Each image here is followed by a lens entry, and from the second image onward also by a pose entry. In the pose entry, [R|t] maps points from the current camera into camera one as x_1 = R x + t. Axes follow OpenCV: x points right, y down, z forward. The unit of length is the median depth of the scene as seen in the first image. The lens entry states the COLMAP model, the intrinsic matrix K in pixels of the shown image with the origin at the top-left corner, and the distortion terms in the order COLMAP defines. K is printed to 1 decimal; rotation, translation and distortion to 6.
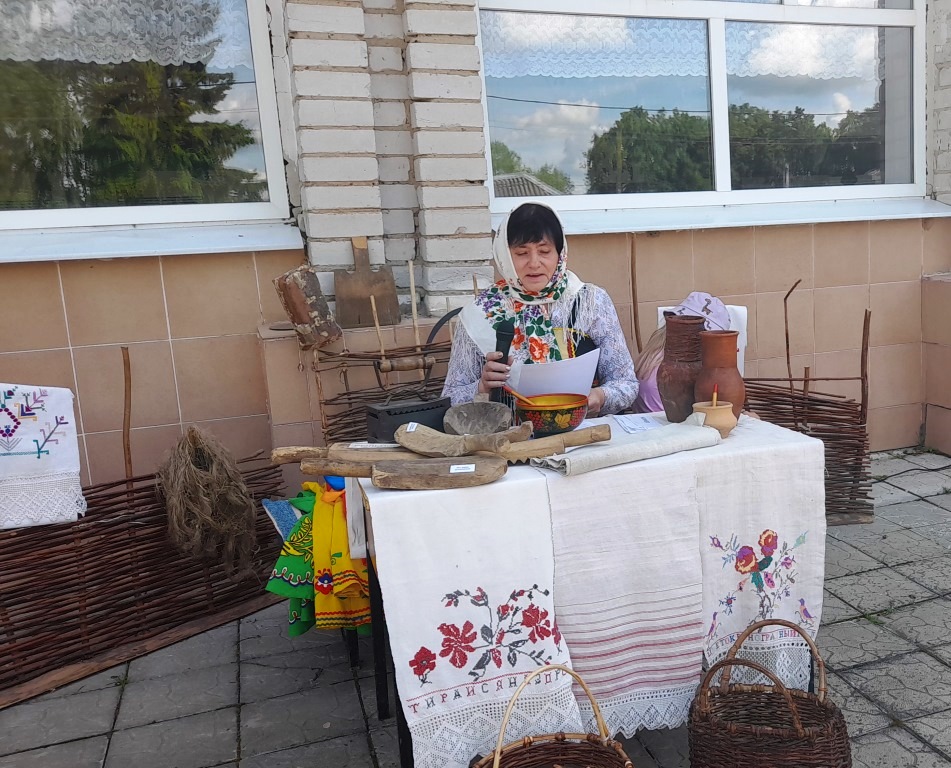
lens RADIAL K [[1020.2, 0, 660.7], [0, 1020.2, 376.1], [0, 0, 1]] dist [0.037180, 0.000000]
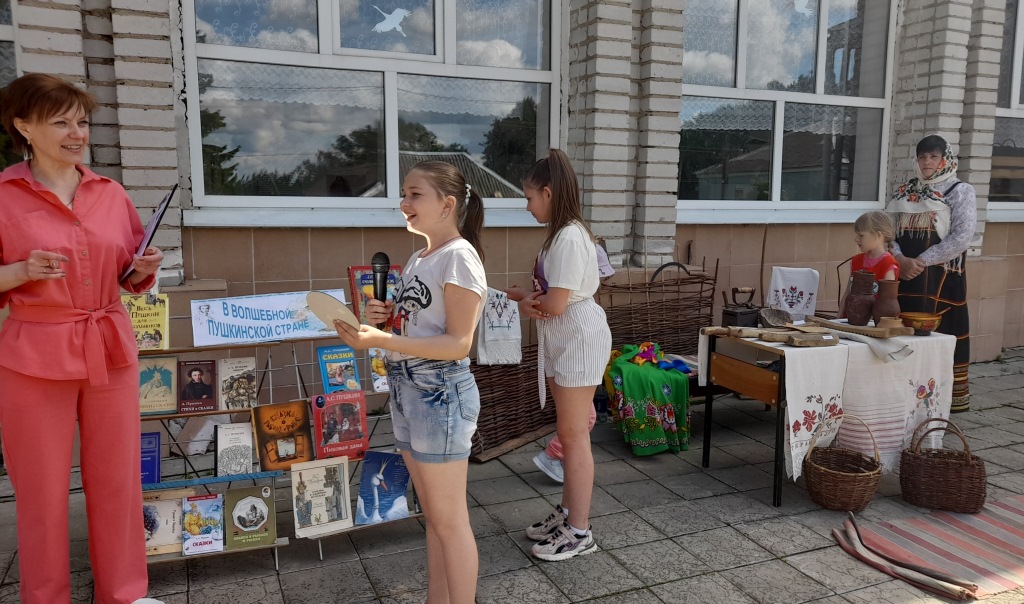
lens RADIAL K [[768.4, 0, 521.1], [0, 768.4, 303.8], [0, 0, 1]] dist [0.041408, -0.002105]
pose [[0.998659, 0.048636, 0.017724, -0.720369], [-0.048344, 0.998694, -0.016524, 0.061506], [-0.018505, 0.015645, 0.999706, -0.532934]]
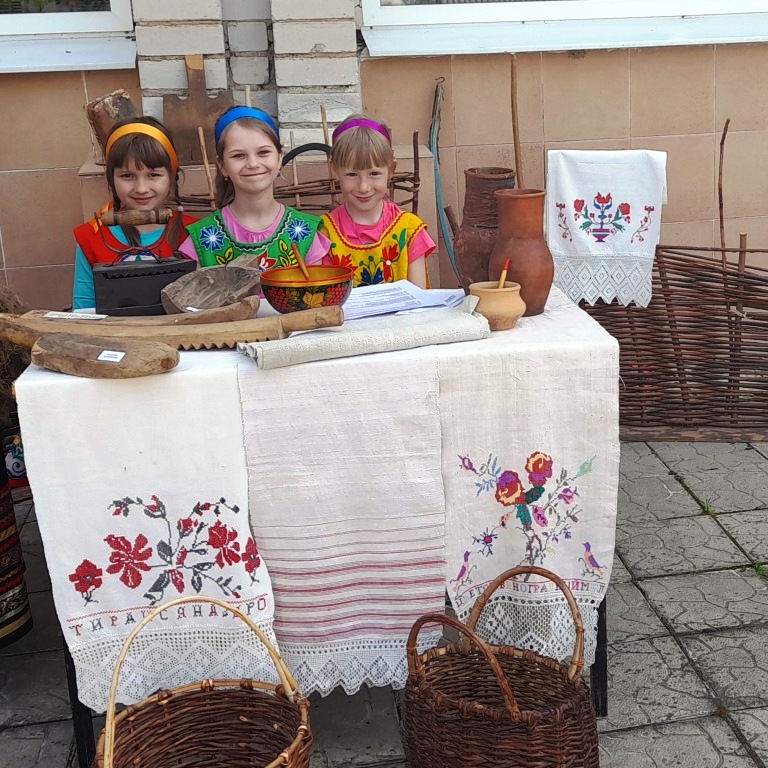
lens RADIAL K [[1241.1, 0, 476.6], [0, 1241.1, 319.3], [0, 0, 1]] dist [0.033457, 0.000000]
pose [[0.974474, 0.057572, -0.216994, 0.242510], [-0.040023, 0.995626, 0.084417, -0.025542], [0.220905, -0.073577, 0.972516, 0.078781]]
